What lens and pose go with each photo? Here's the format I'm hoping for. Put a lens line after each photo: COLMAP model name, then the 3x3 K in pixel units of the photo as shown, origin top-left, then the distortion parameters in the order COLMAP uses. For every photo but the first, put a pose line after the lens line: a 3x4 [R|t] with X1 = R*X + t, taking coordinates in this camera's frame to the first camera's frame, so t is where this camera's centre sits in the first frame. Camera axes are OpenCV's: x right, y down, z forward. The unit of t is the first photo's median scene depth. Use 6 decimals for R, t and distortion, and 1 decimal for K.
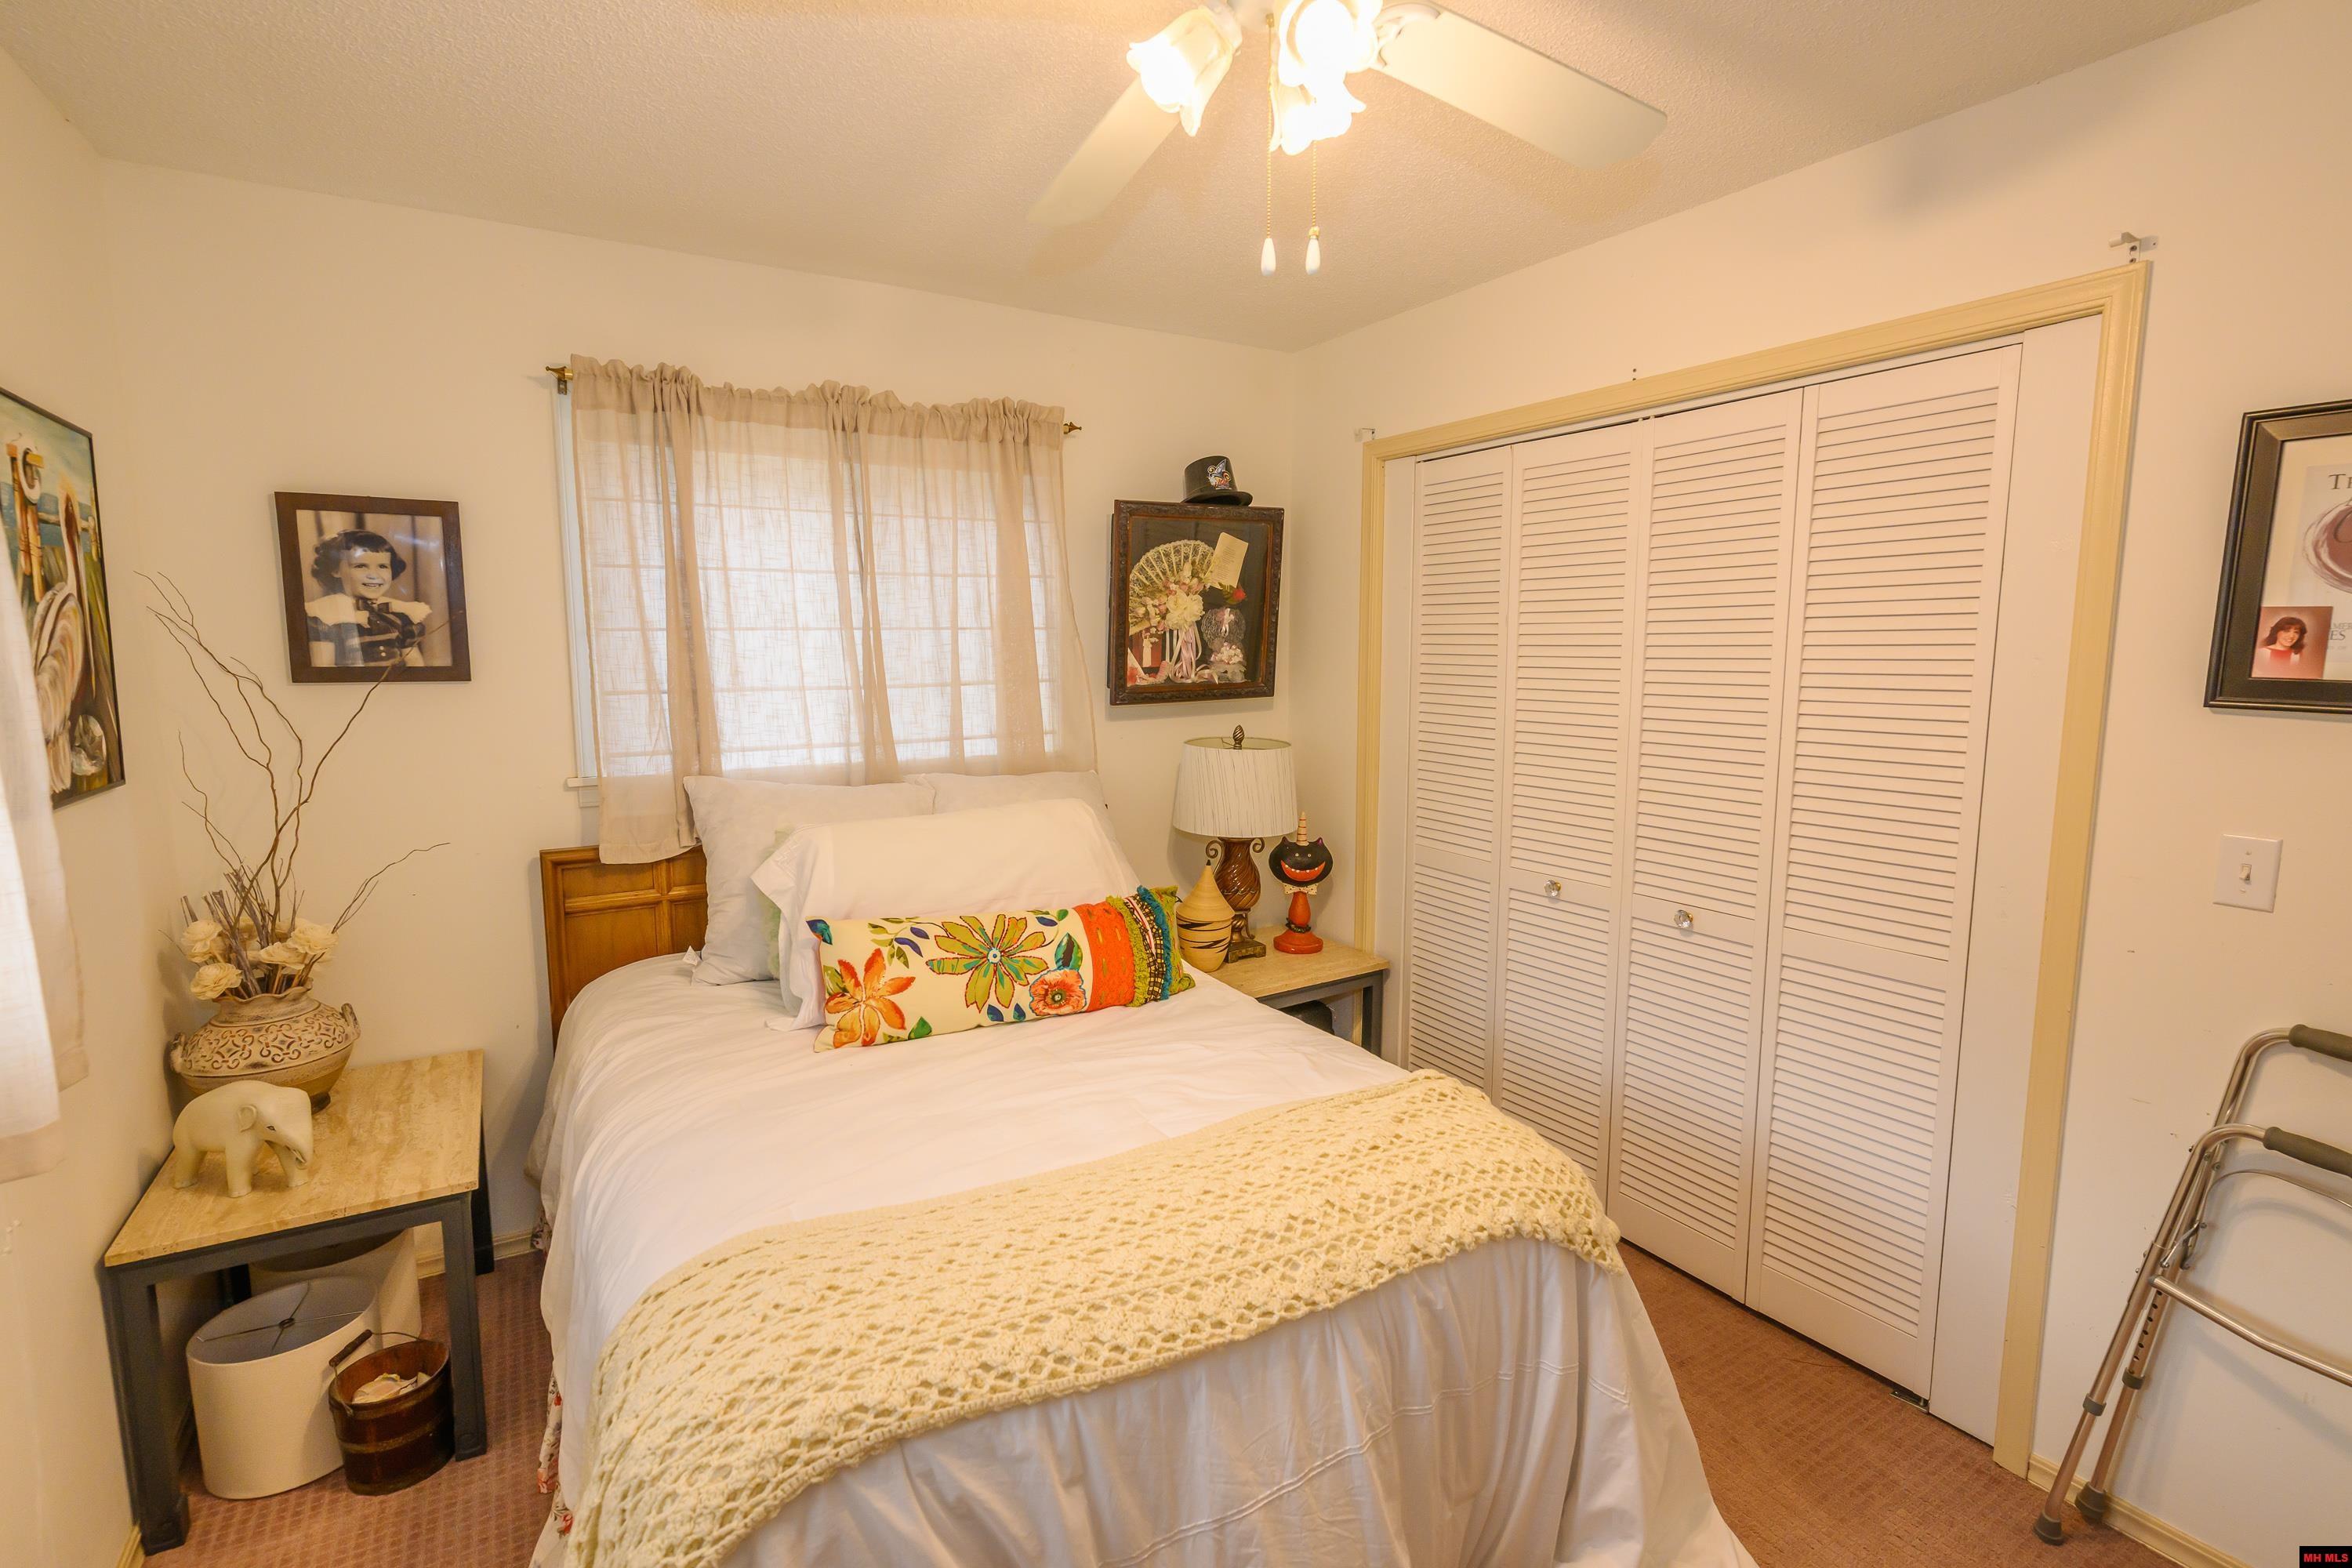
lens RADIAL K [[1117.0, 0, 1165.3], [0, 1117.0, 785.1], [0, 0, 1]] dist [-0.002116, 0.002780]
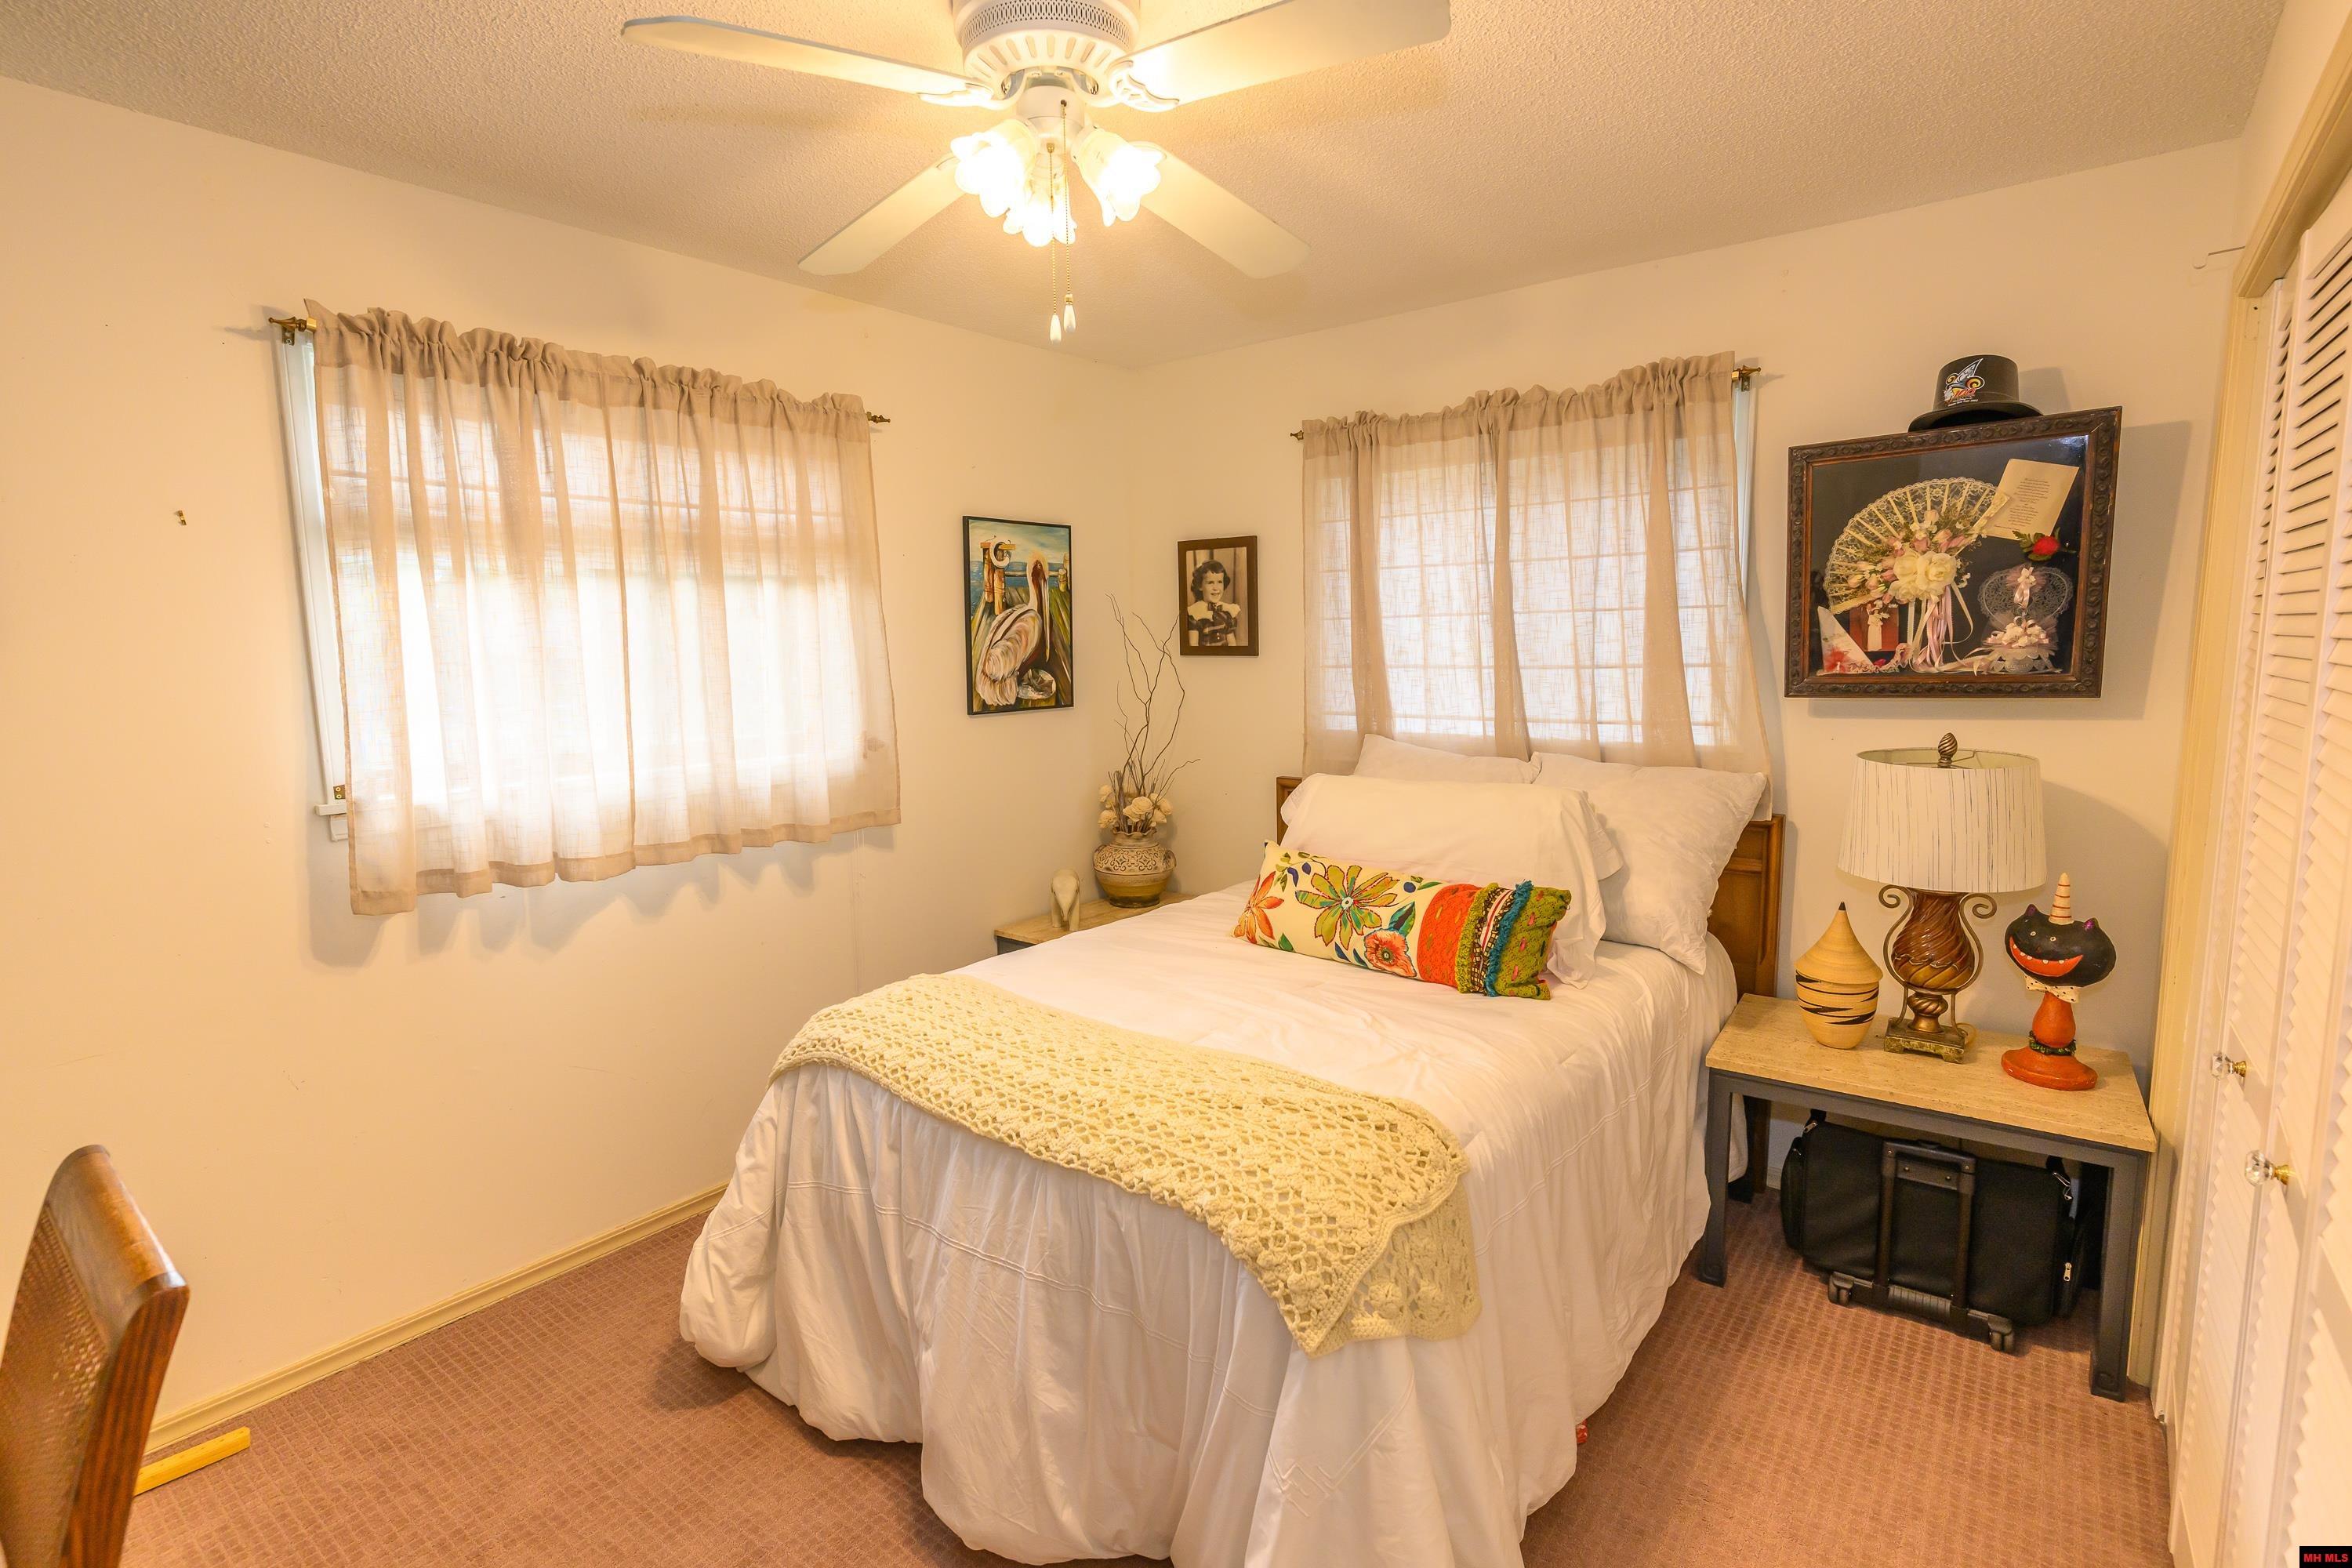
lens RADIAL K [[1117.0, 0, 1167.3], [0, 1117.0, 780.4], [0, 0, 1]] dist [-0.002116, 0.002780]
pose [[0.354216, 0.115175, -0.928044, 0.689646], [-0.103985, 0.991084, 0.083309, -0.038489], [0.929364, 0.066993, 0.363034, 0.341967]]
